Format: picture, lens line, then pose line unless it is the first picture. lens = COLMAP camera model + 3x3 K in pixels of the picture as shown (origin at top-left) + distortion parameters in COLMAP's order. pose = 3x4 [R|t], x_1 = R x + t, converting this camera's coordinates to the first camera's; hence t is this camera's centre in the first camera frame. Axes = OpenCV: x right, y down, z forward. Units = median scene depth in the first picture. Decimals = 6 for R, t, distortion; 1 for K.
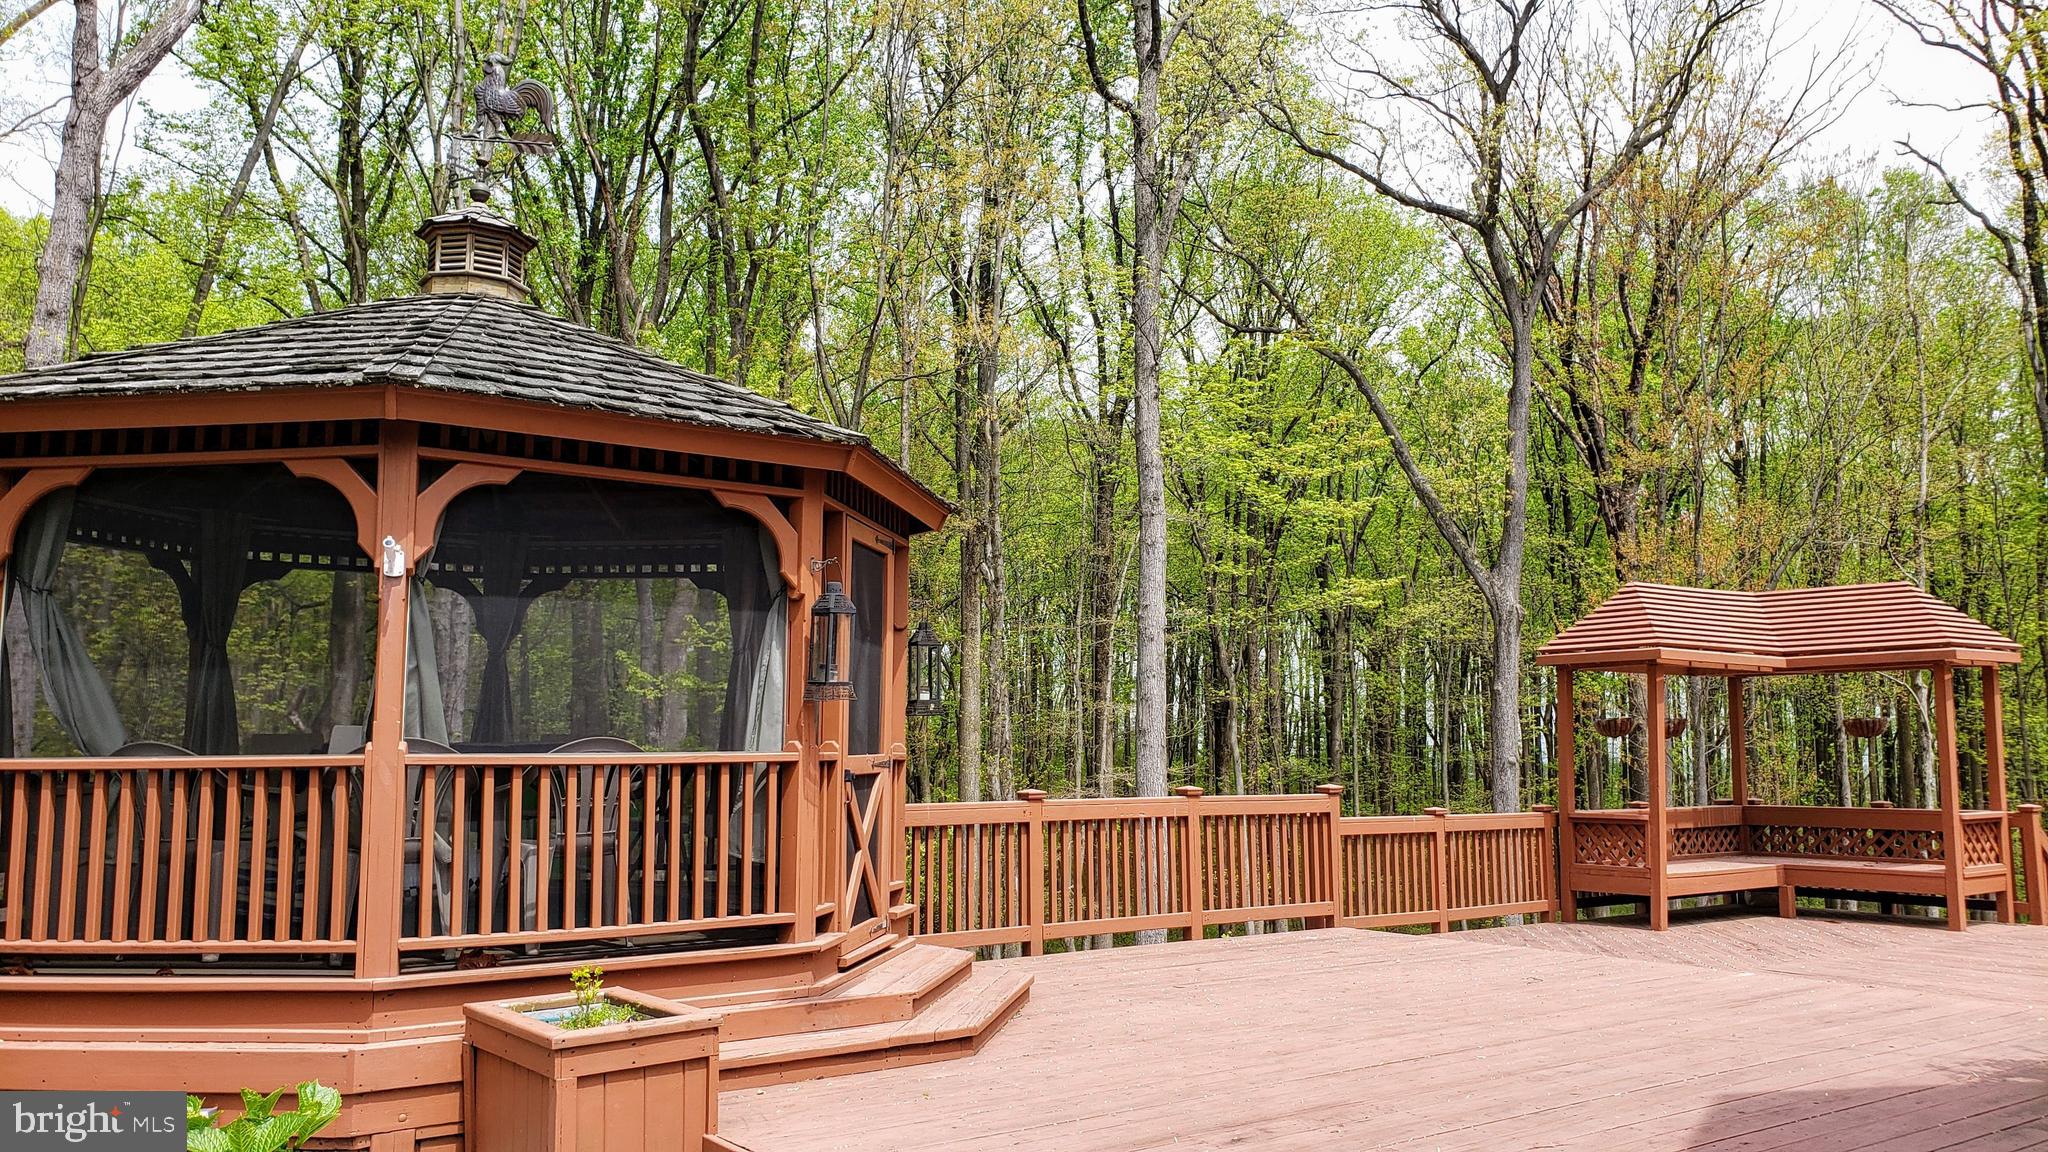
lens RADIAL K [[1607.3, 0, 1023.0], [0, 1607.3, 575.0], [0, 0, 1]] dist [0.014379, -0.008150]
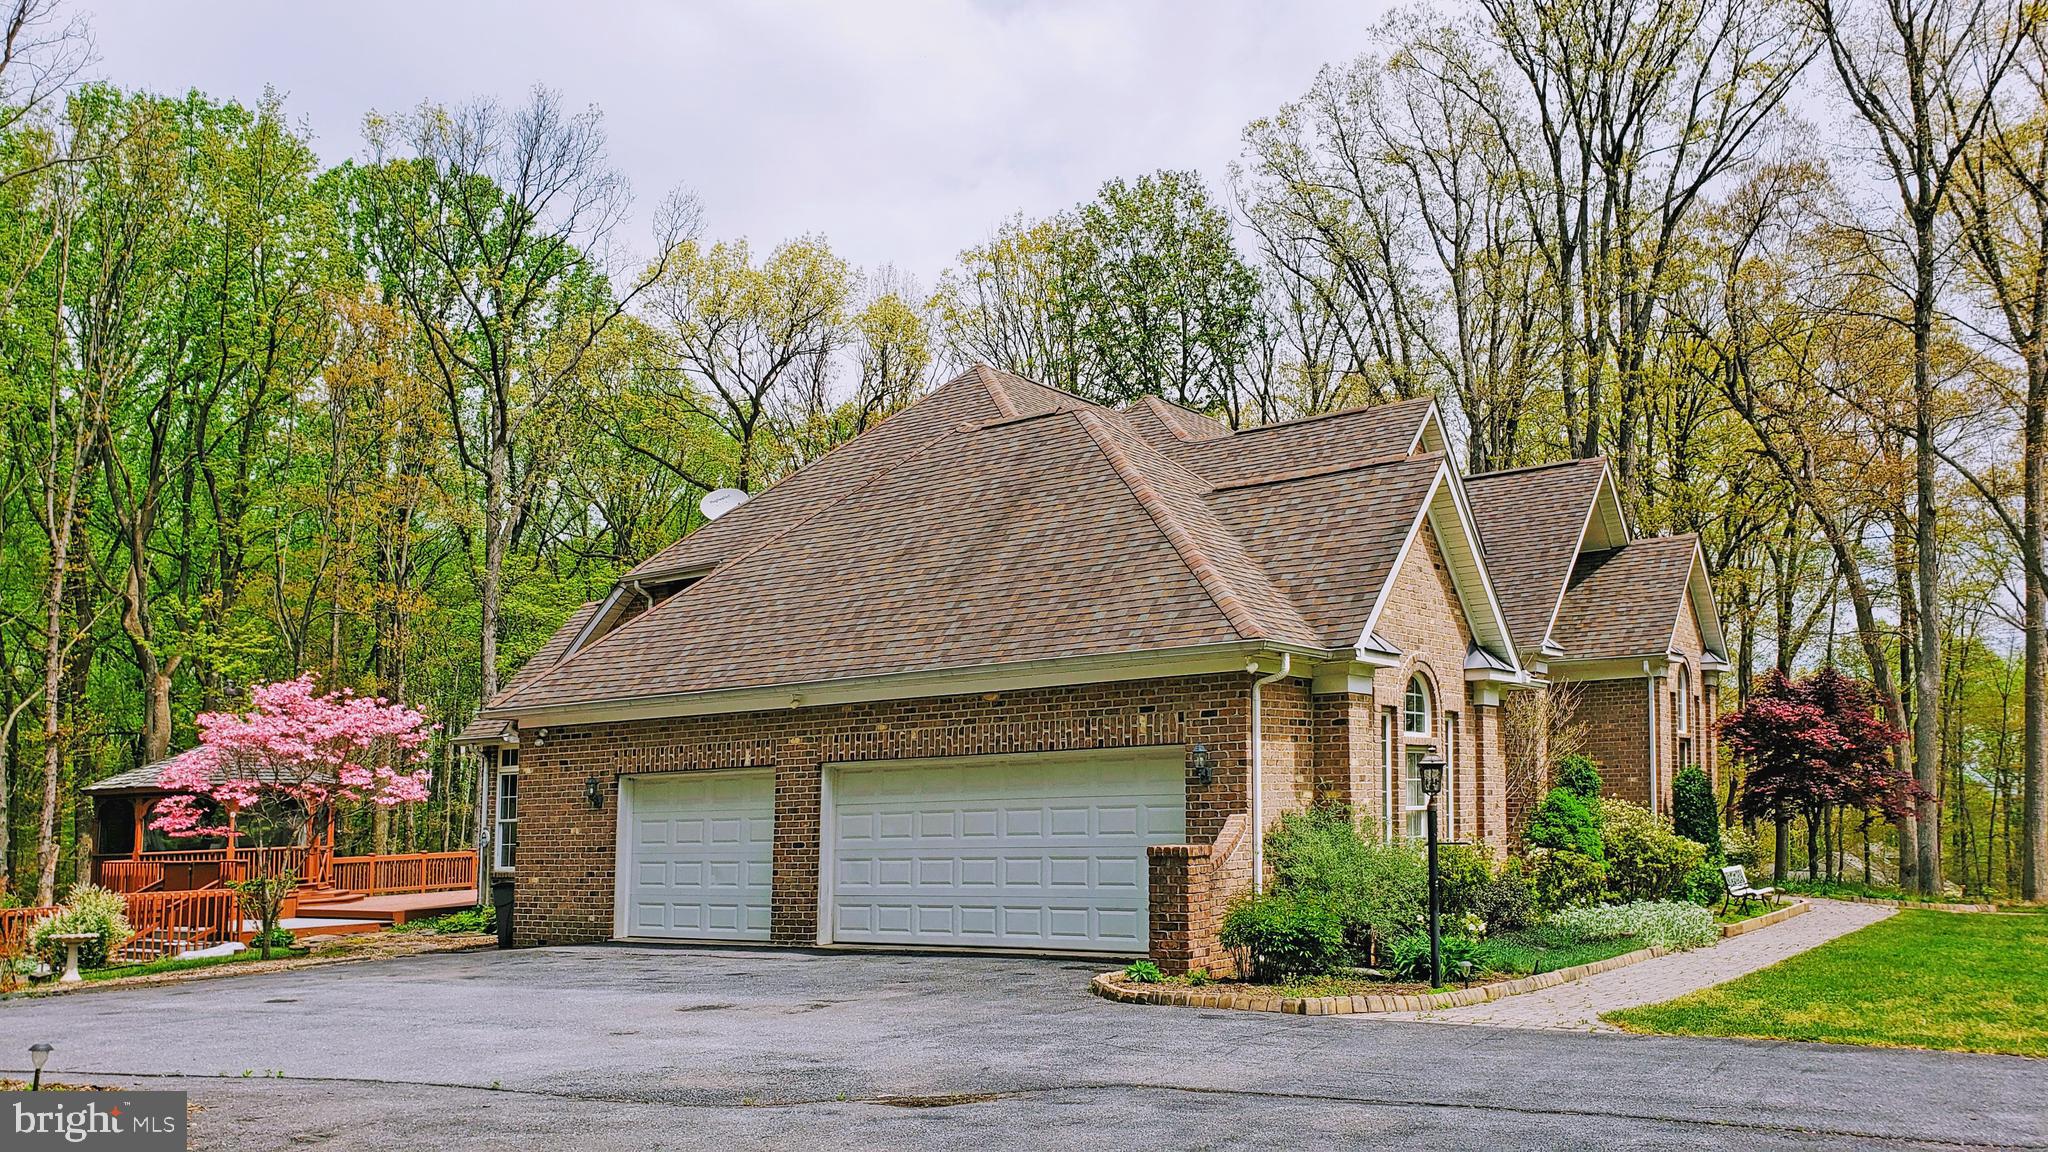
lens RADIAL K [[1607.3, 0, 1030.2], [0, 1607.3, 575.8], [0, 0, 1]] dist [0.014379, -0.008150]
pose [[0.952458, 0.013759, 0.304358, 0.239197], [-0.002290, 0.999275, -0.038008, -0.286703], [-0.304661, 0.035504, 0.951799, -2.343365]]
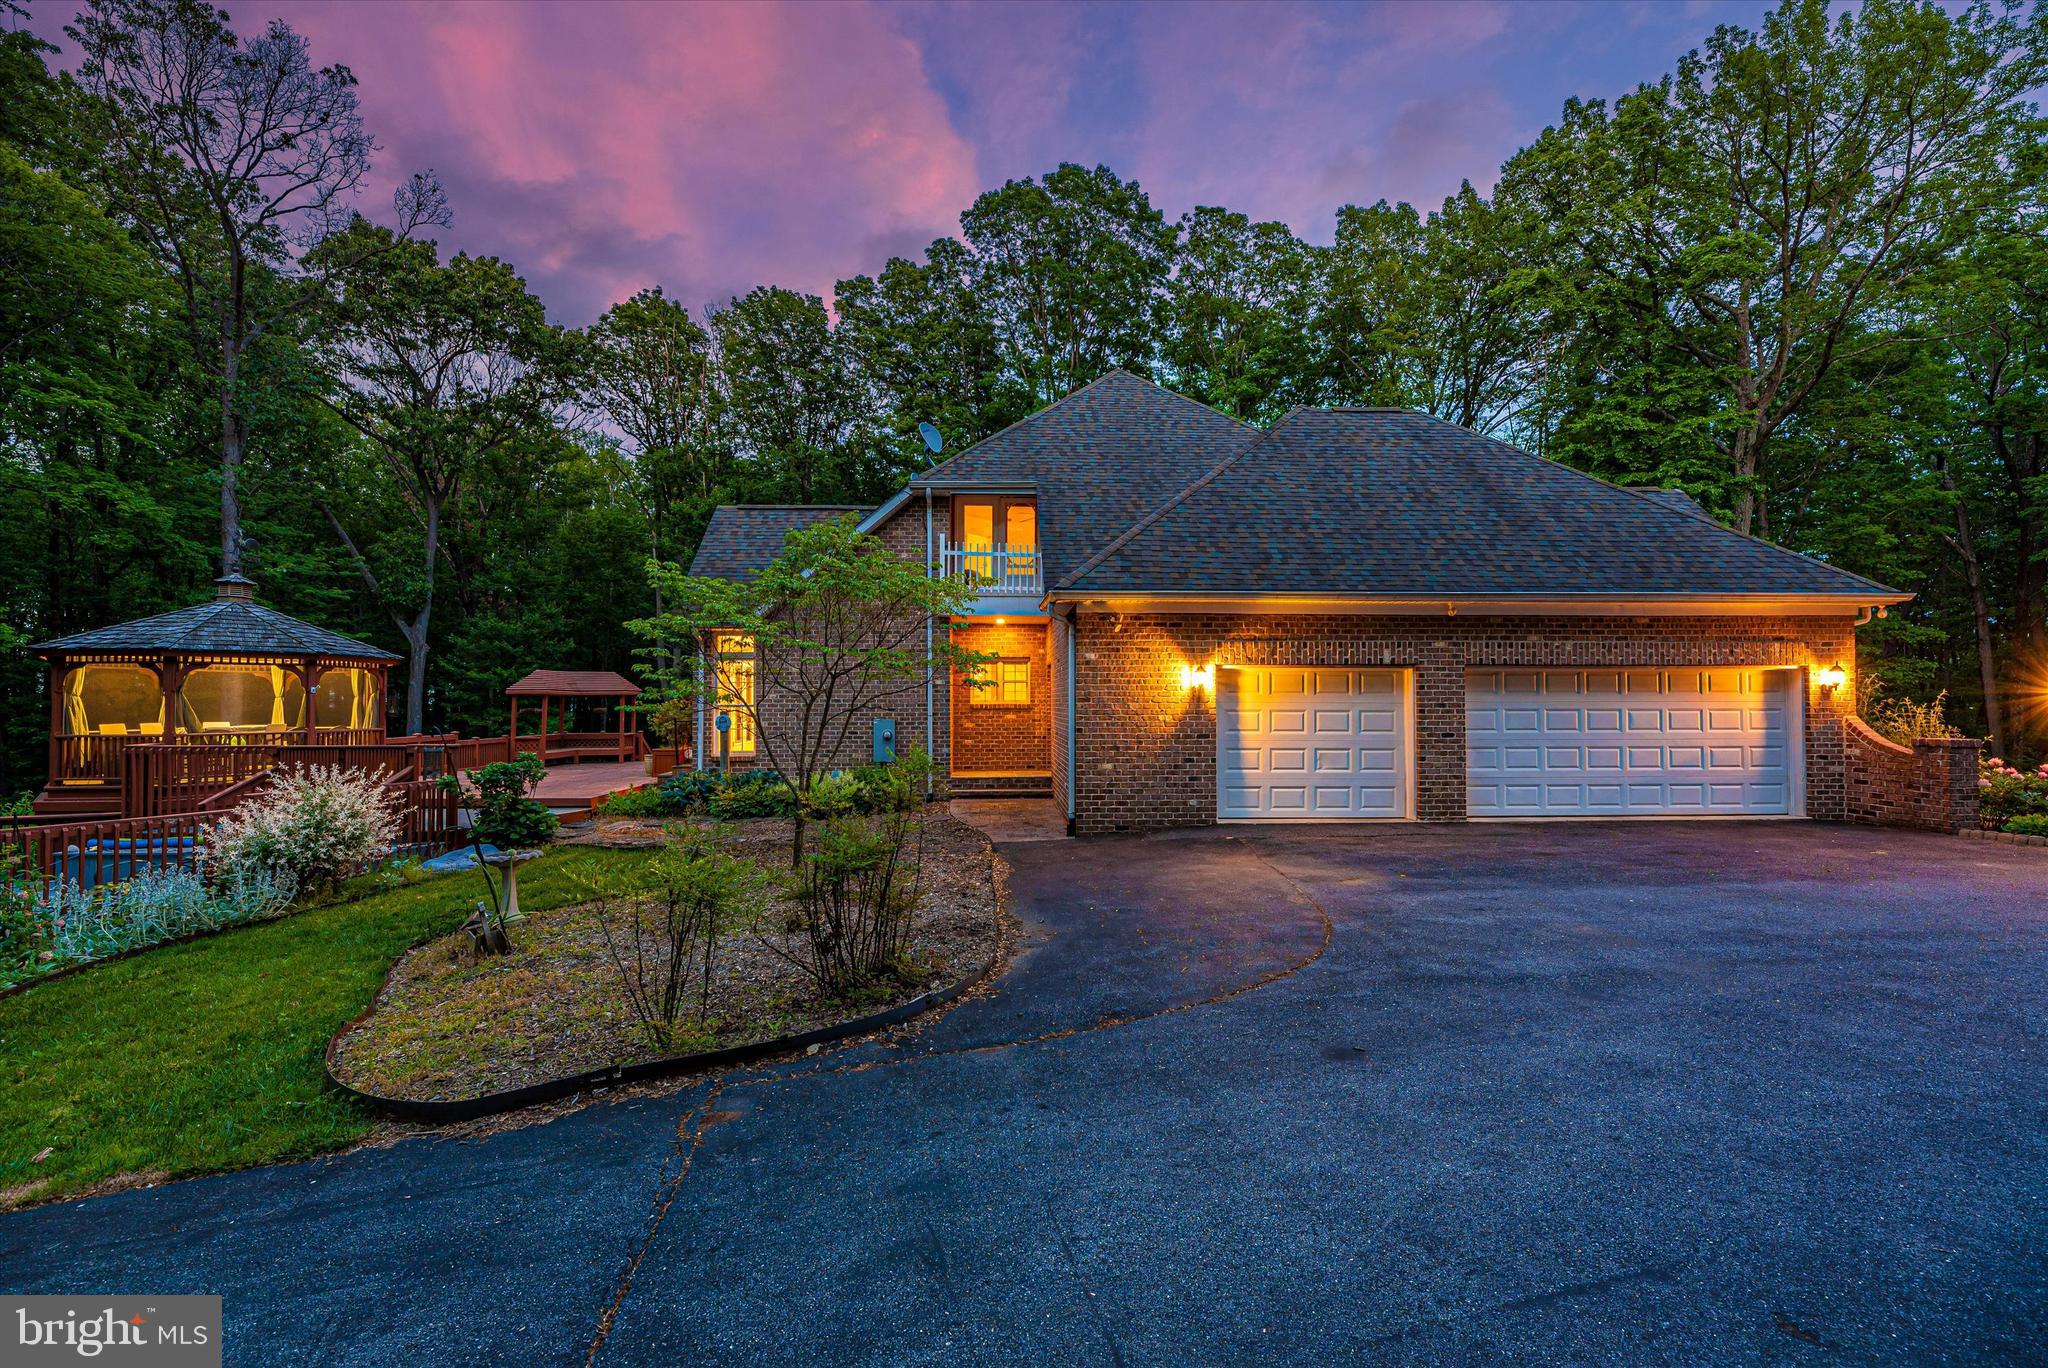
lens RADIAL K [[846.4, 0, 1012.9], [0, 846.4, 684.7], [0, 0, 1]] dist [0.001519, -0.000705]
pose [[0.563314, 0.018309, 0.826040, -0.563116], [-0.089120, 0.995268, 0.038715, -0.130622], [-0.821422, -0.095425, 0.562281, -0.884182]]
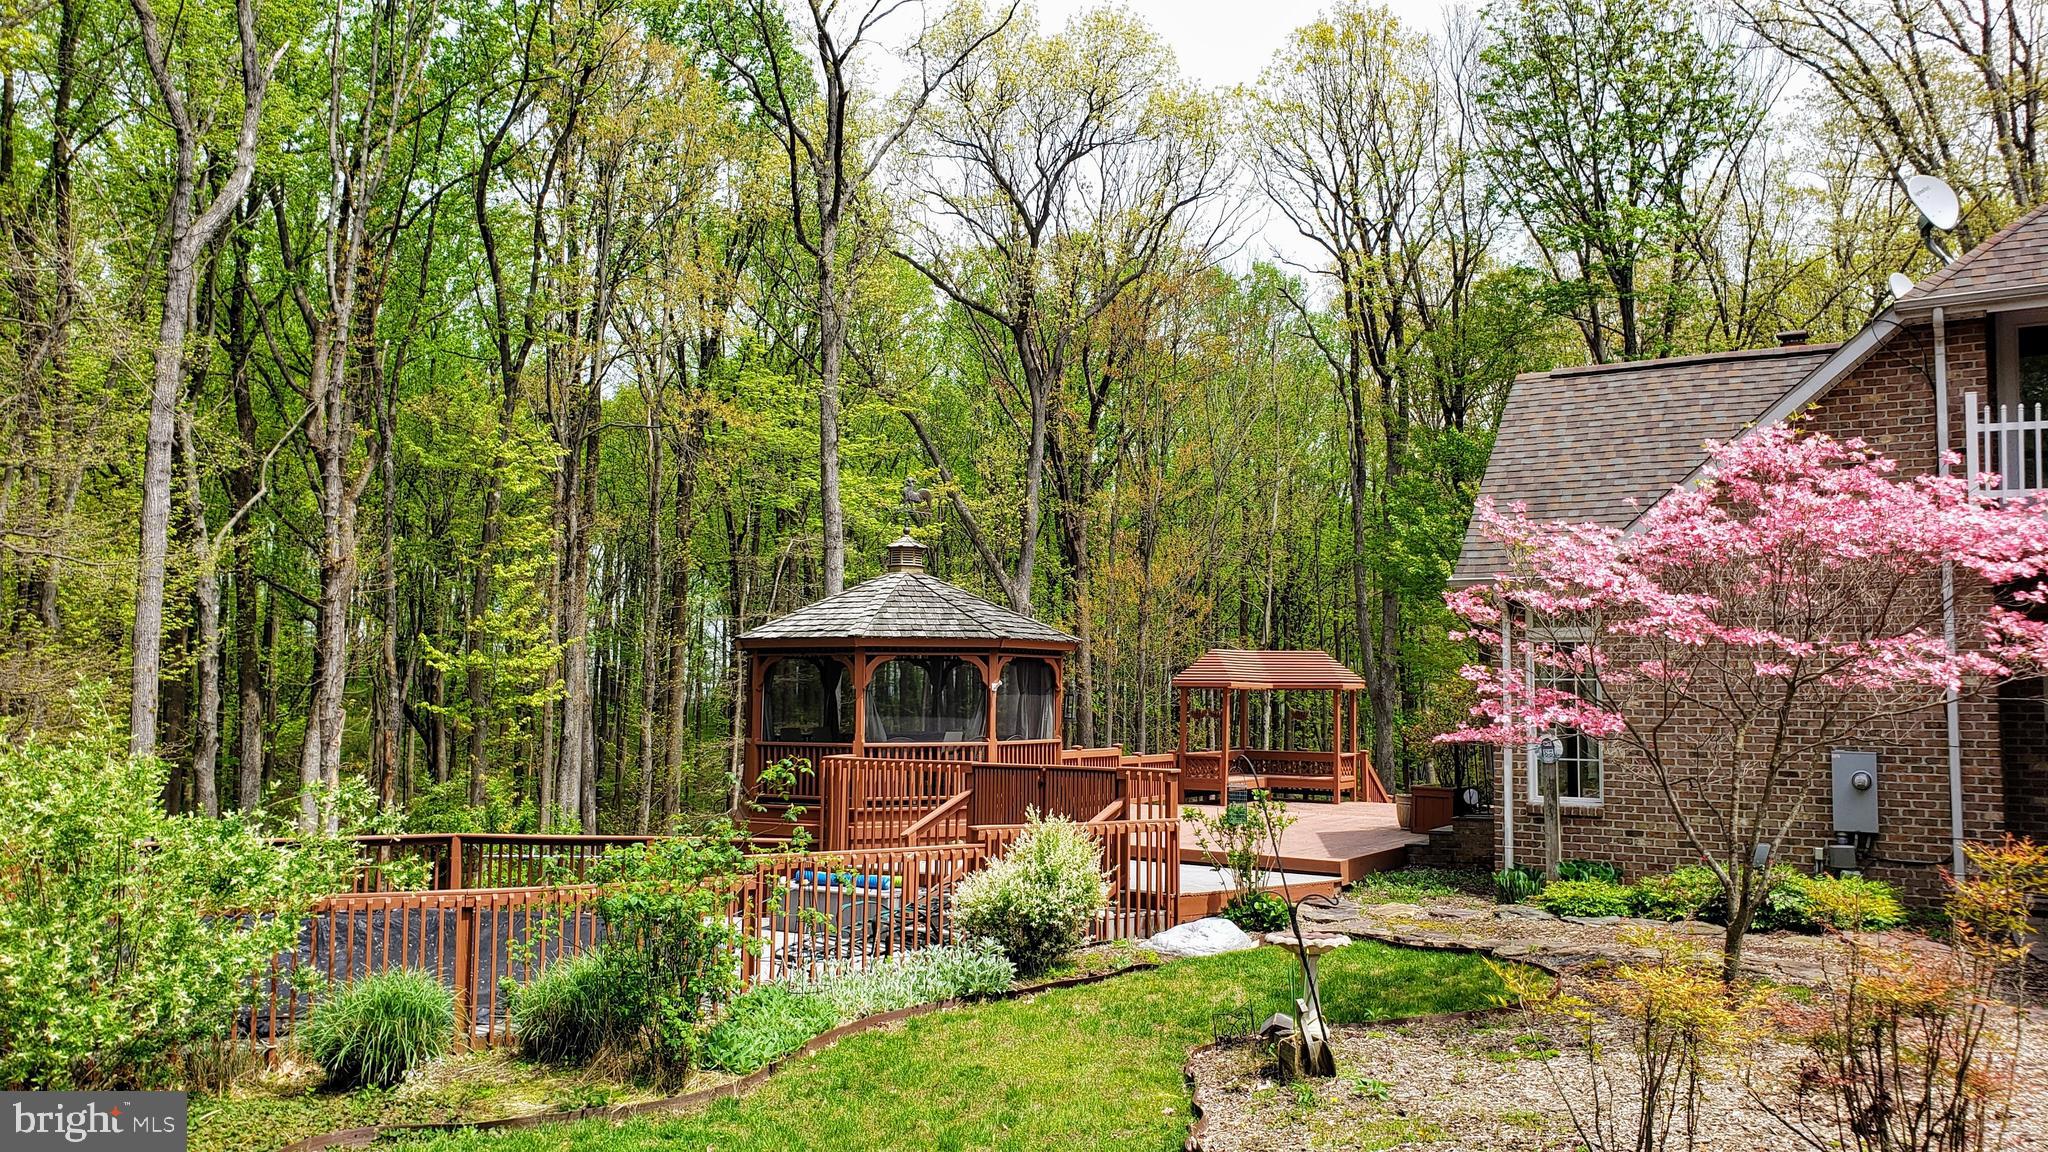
lens RADIAL K [[1607.3, 0, 1011.5], [0, 1607.3, 581.7], [0, 0, 1]] dist [0.014379, -0.008150]
pose [[0.930682, 0.035554, 0.364097, -0.694151], [-0.051445, 0.998096, 0.034037, -0.151873], [-0.362193, -0.050409, 0.930739, -0.949913]]
